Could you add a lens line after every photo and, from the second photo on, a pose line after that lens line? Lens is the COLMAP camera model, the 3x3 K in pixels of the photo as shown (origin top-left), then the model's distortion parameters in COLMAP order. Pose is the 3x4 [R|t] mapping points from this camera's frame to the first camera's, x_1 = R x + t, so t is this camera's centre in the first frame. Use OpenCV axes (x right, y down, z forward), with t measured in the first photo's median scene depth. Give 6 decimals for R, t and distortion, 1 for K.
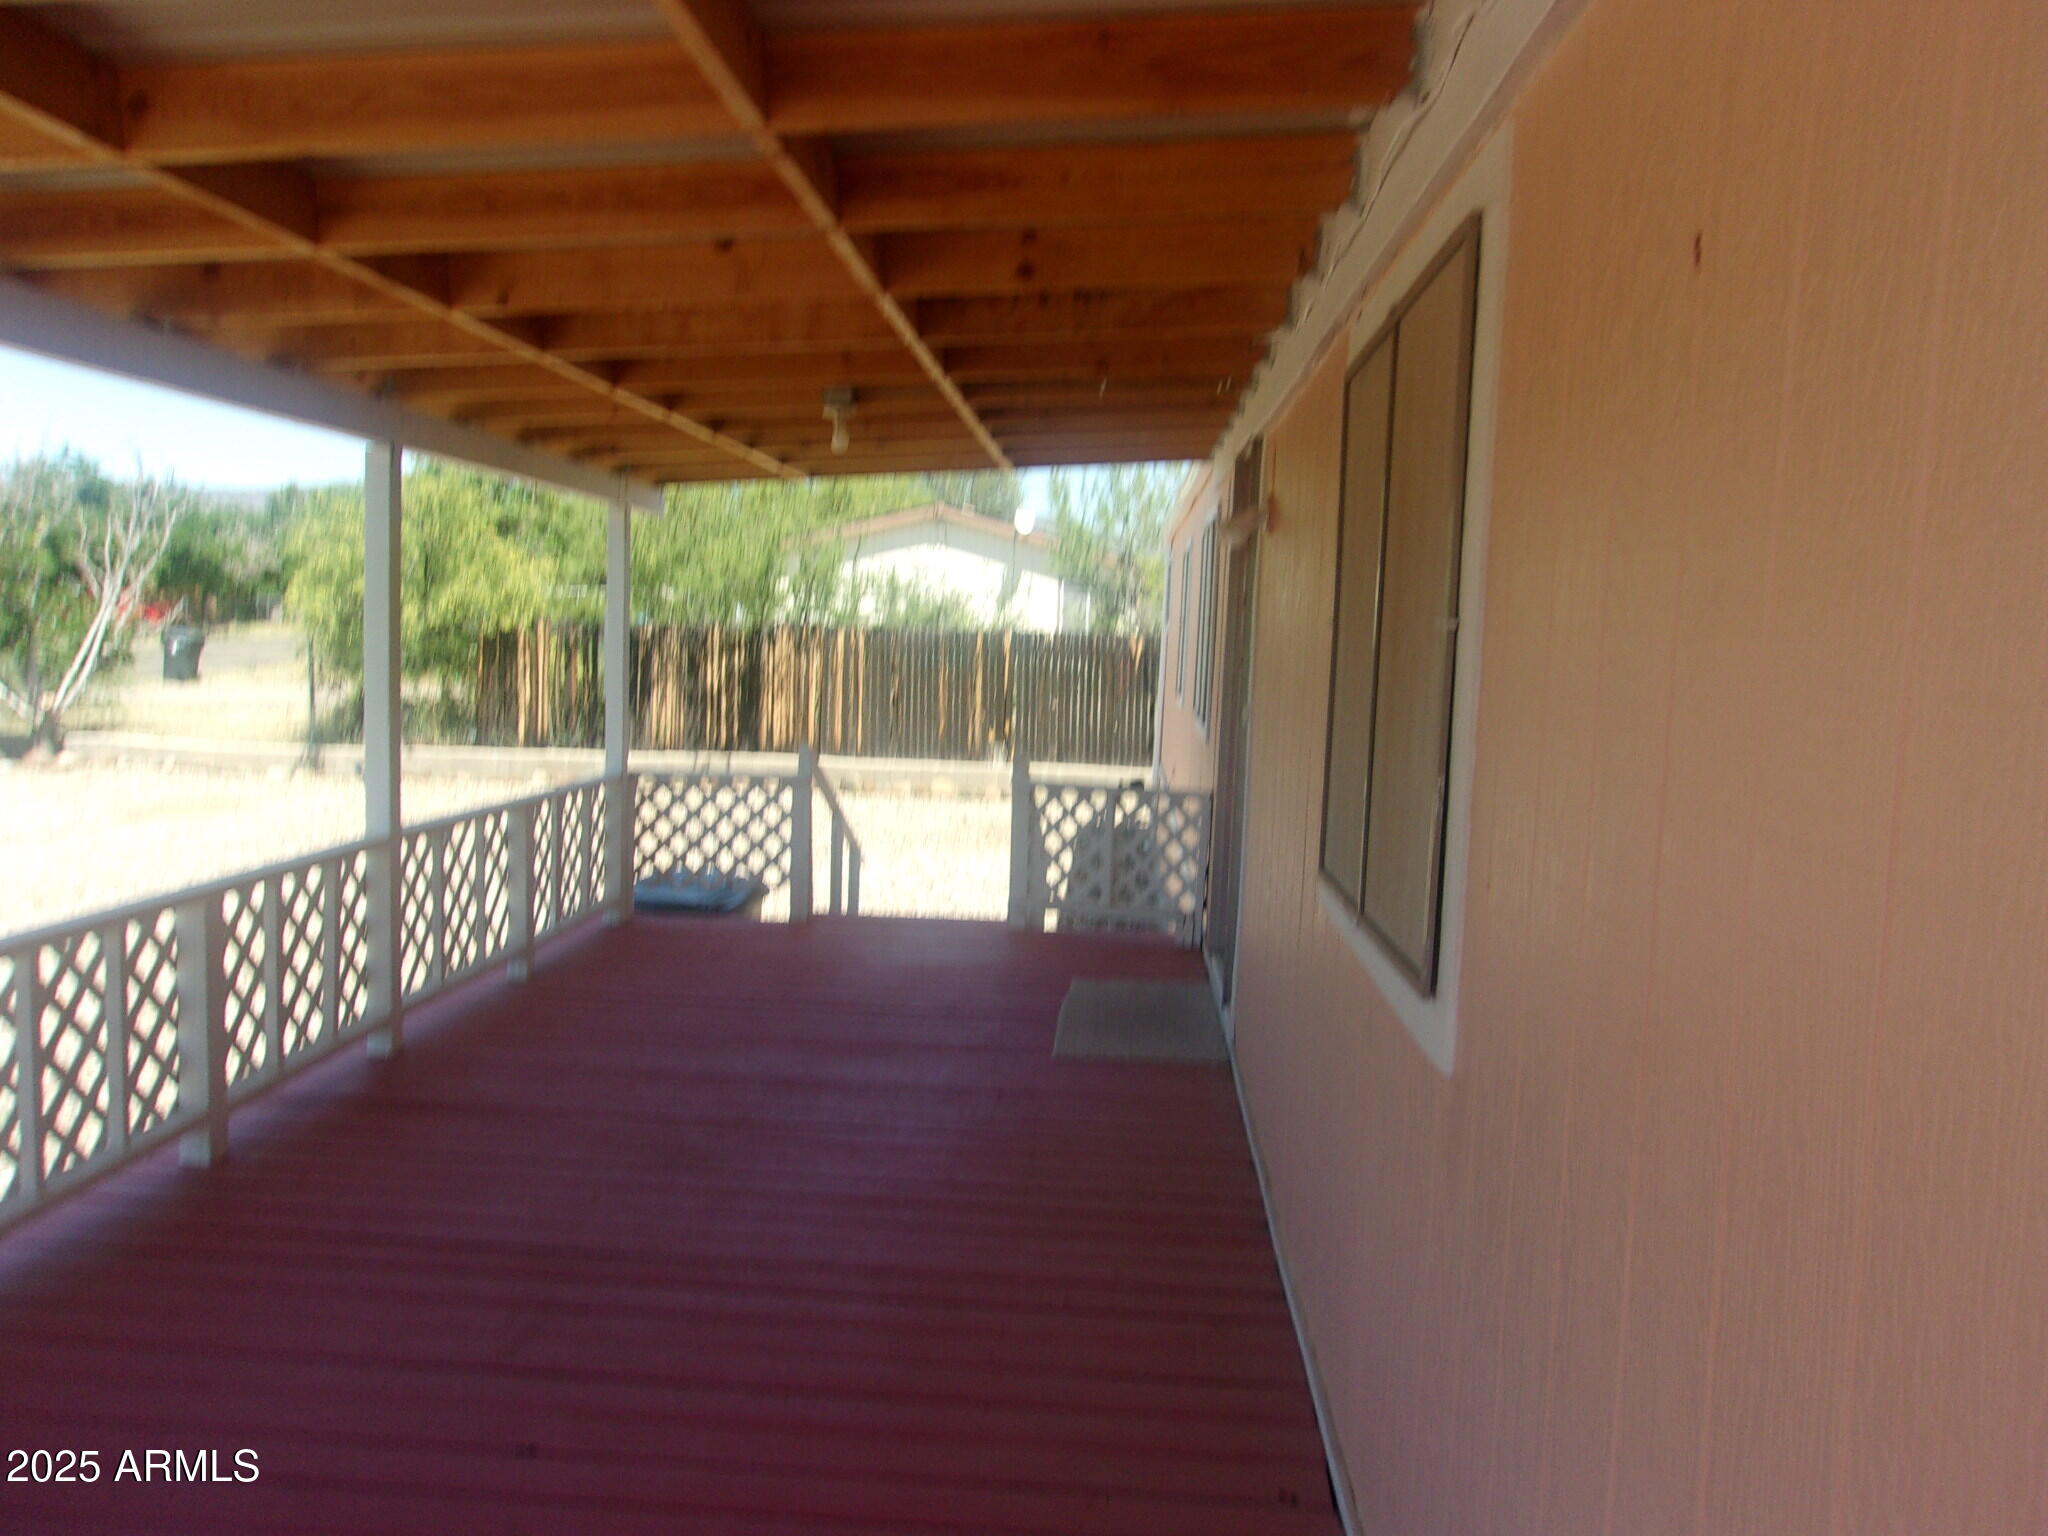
lens RADIAL K [[1611.4, 0, 1009.6], [0, 1611.4, 763.4], [0, 0, 1]] dist [-0.028280, 0.054675]
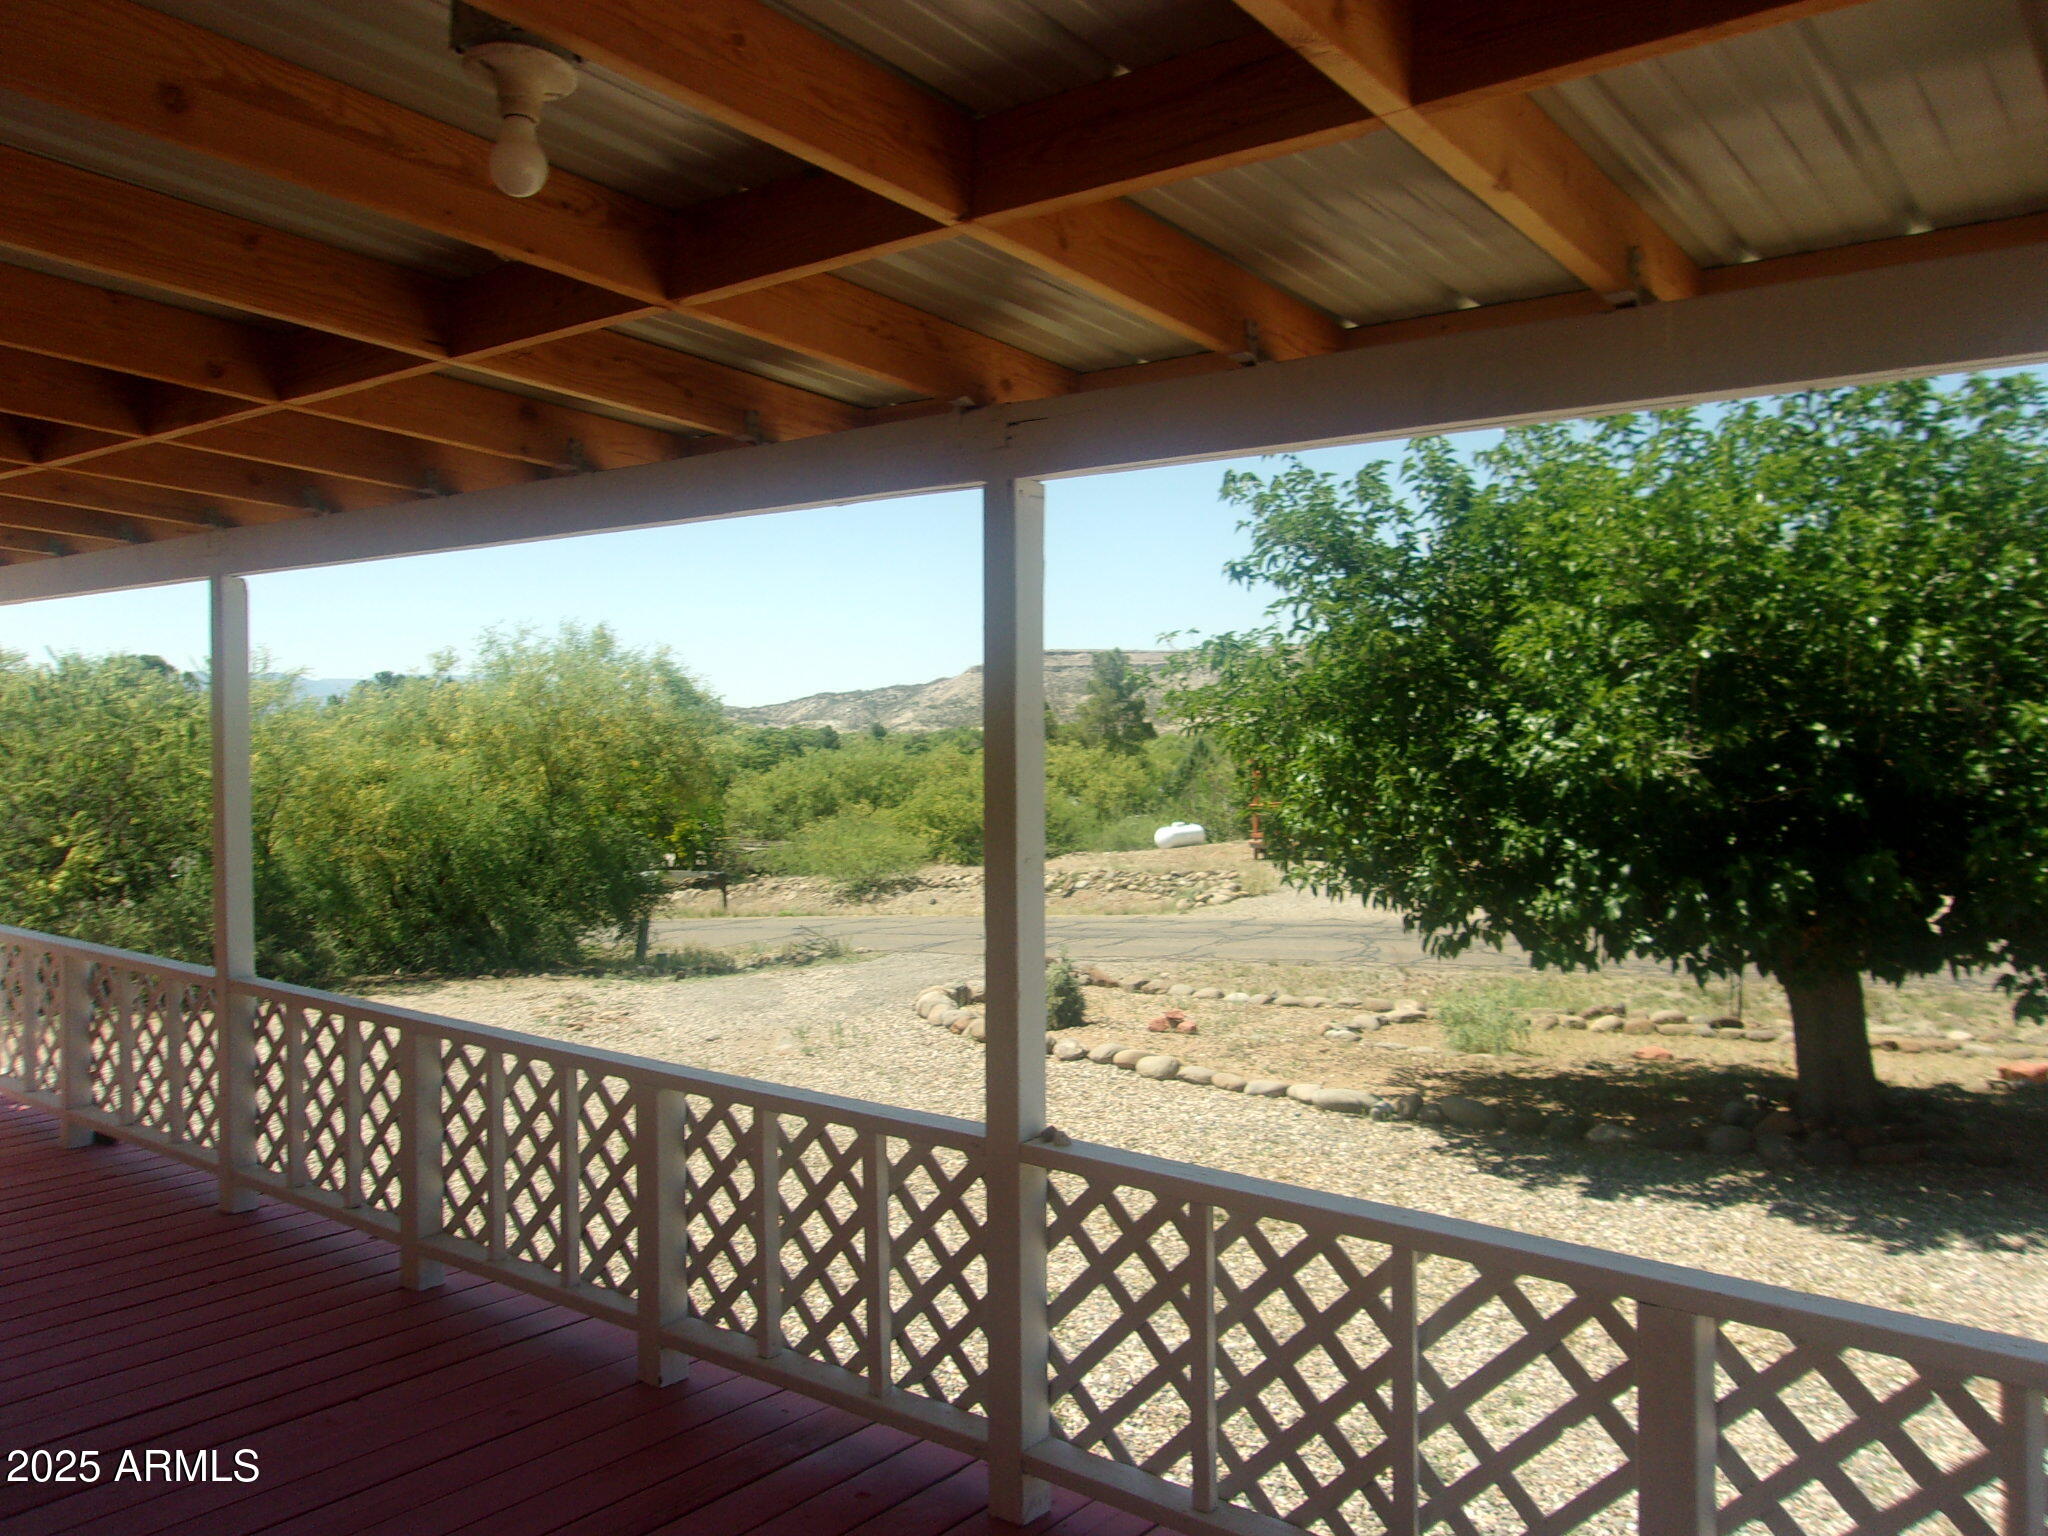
lens RADIAL K [[1611.4, 0, 1009.6], [0, 1611.4, 763.4], [0, 0, 1]] dist [-0.028280, 0.054675]
pose [[-0.581348, -0.025644, -0.813251, 0.107859], [-0.093064, 0.995039, 0.035150, -0.131133], [0.808315, 0.096119, -0.580851, 1.568797]]
